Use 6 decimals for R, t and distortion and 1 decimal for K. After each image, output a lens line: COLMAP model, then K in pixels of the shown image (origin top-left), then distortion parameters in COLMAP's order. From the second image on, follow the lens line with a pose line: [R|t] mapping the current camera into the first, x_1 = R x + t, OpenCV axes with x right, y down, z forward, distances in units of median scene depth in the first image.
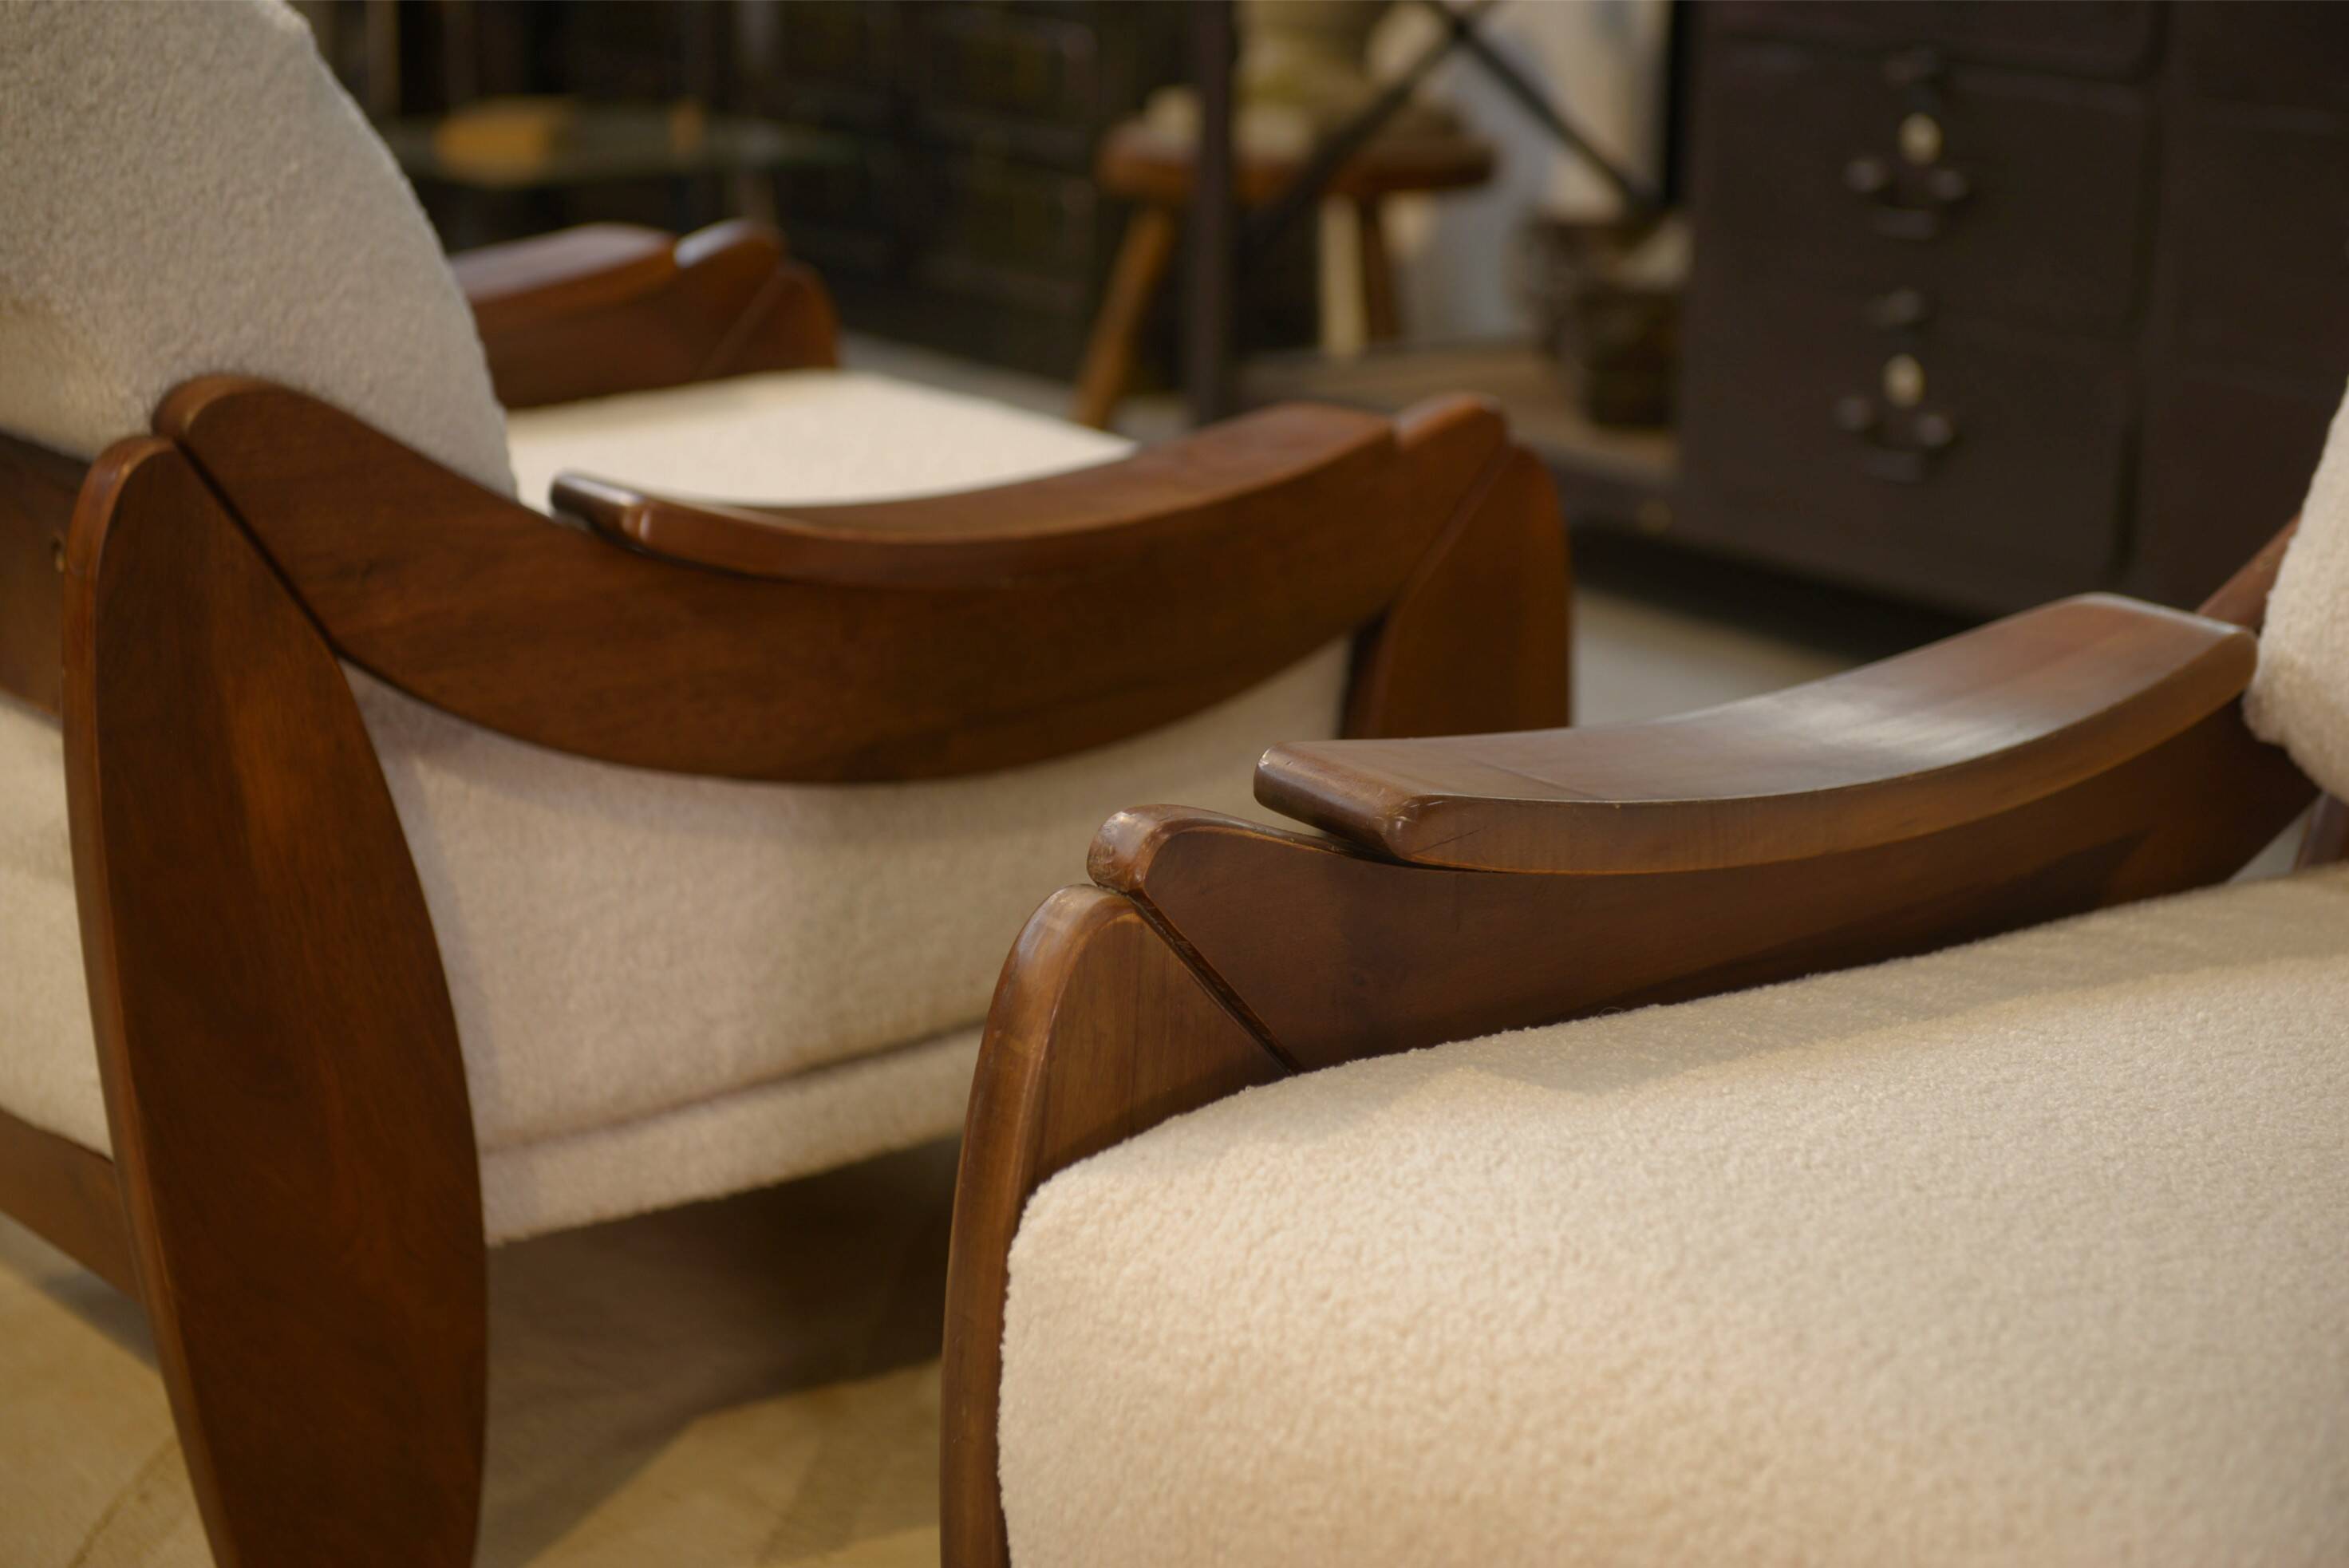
lens RADIAL K [[4482.0, 0, 1193.0], [0, 4482.0, 776.3], [0, 0, 1]] dist [0.132260, -0.365281]
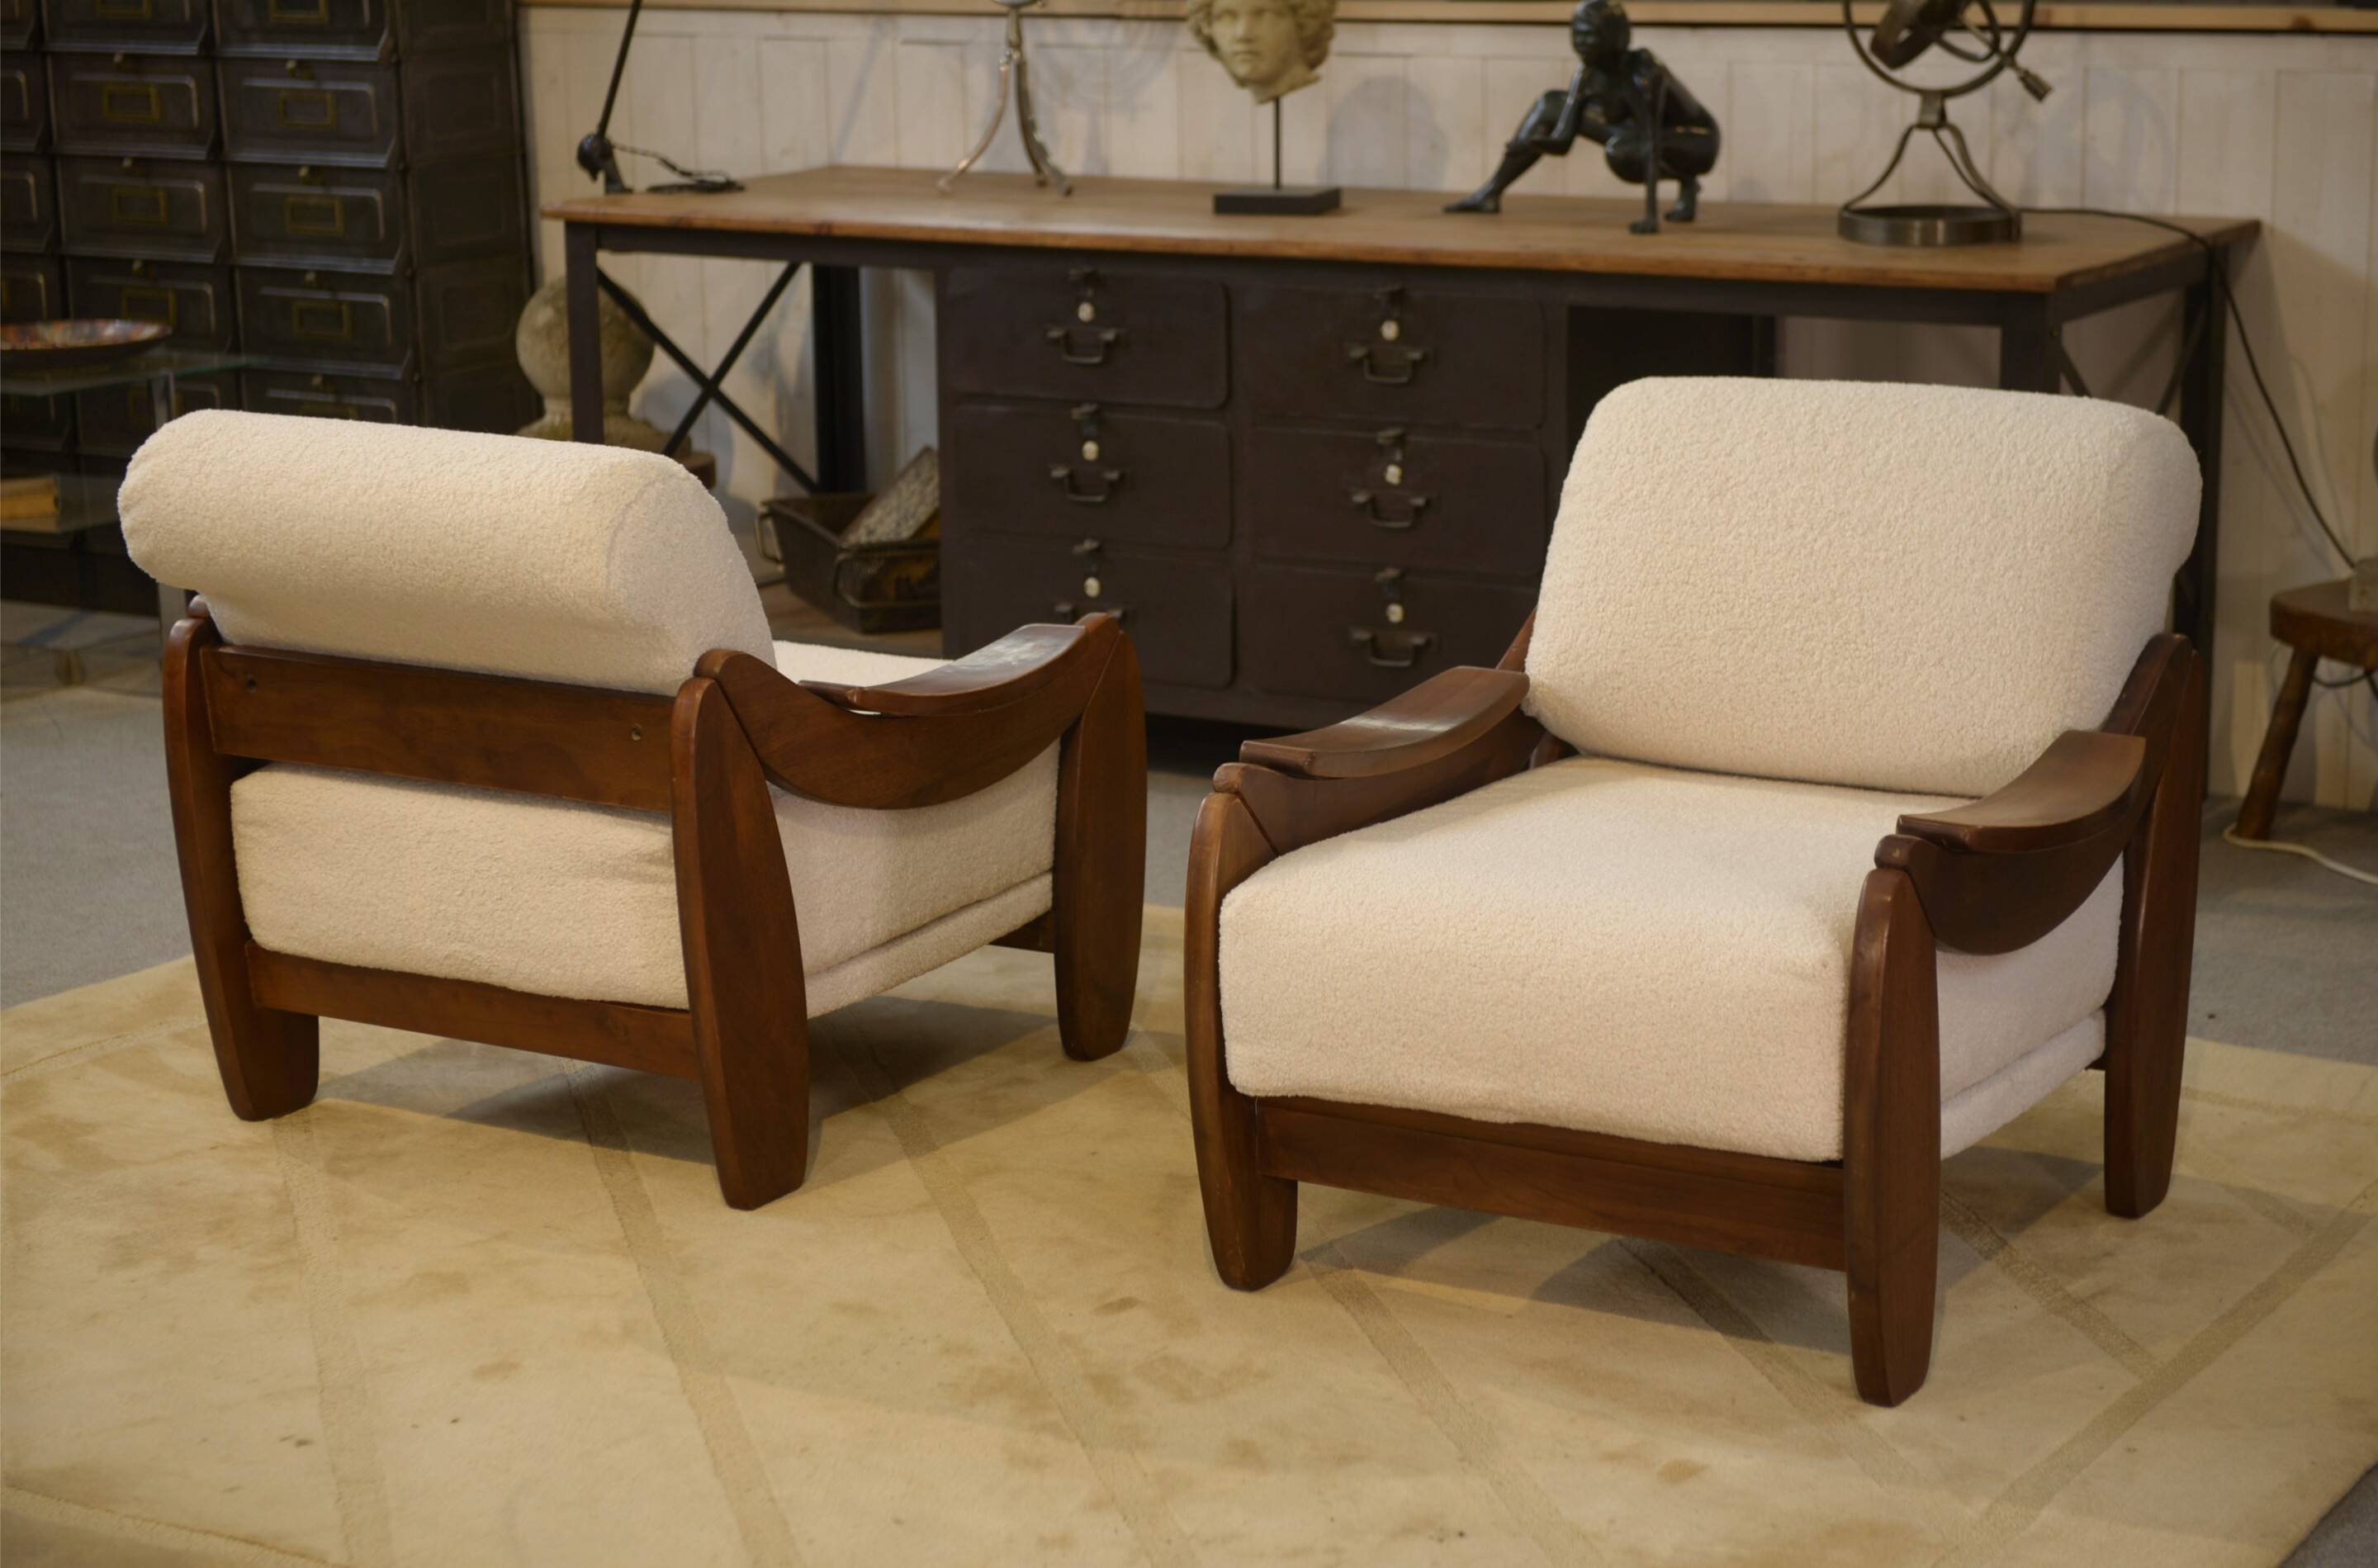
lens RADIAL K [[4638.3, 0, 1219.6], [0, 4638.3, 789.0], [0, 0, 1]] dist [0.133265, -0.348165]
pose [[0.937626, -0.102292, 0.332255, -0.799342], [0.115719, 0.993064, -0.020826, 0.066886], [-0.327820, 0.057976, 0.942960, -1.416994]]
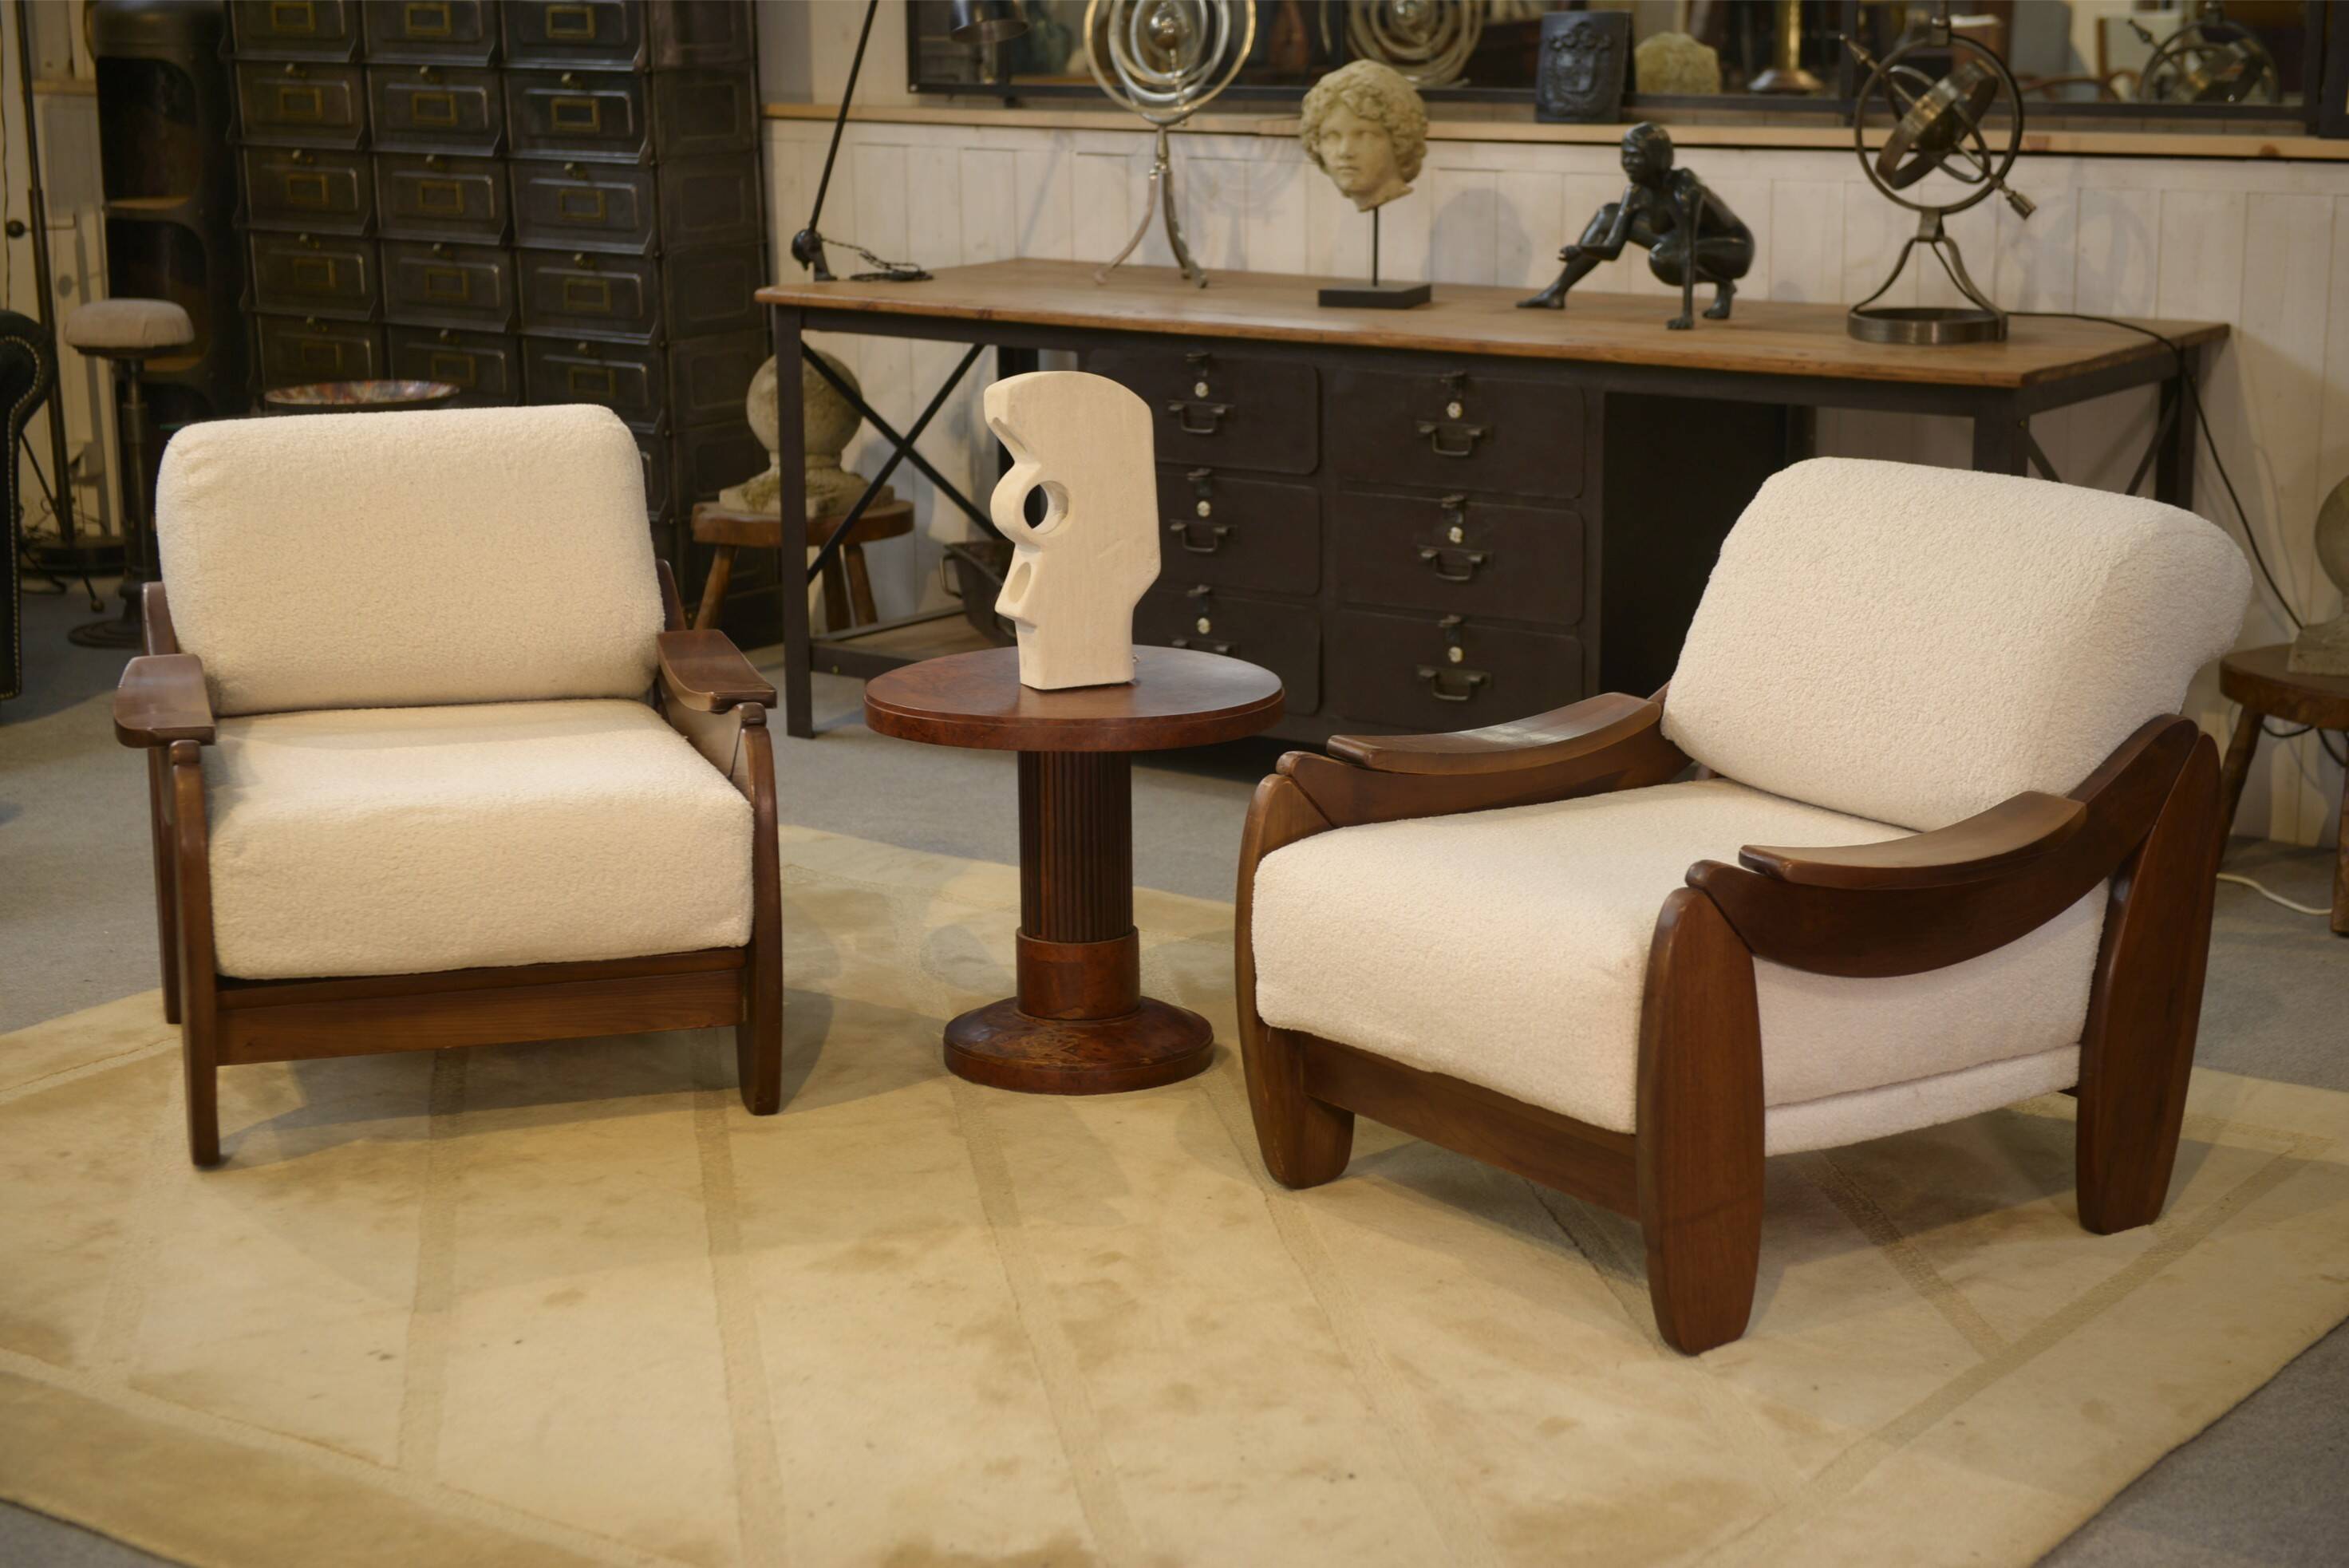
lens RADIAL K [[3928.7, 0, 1194.4], [0, 3928.7, 783.2], [0, 0, 1]] dist [0.152847, -0.139179]
pose [[0.963734, -0.080167, 0.254538, -0.604444], [0.089801, 0.995609, -0.026434, 0.059726], [-0.251301, 0.048333, 0.966701, -1.423002]]
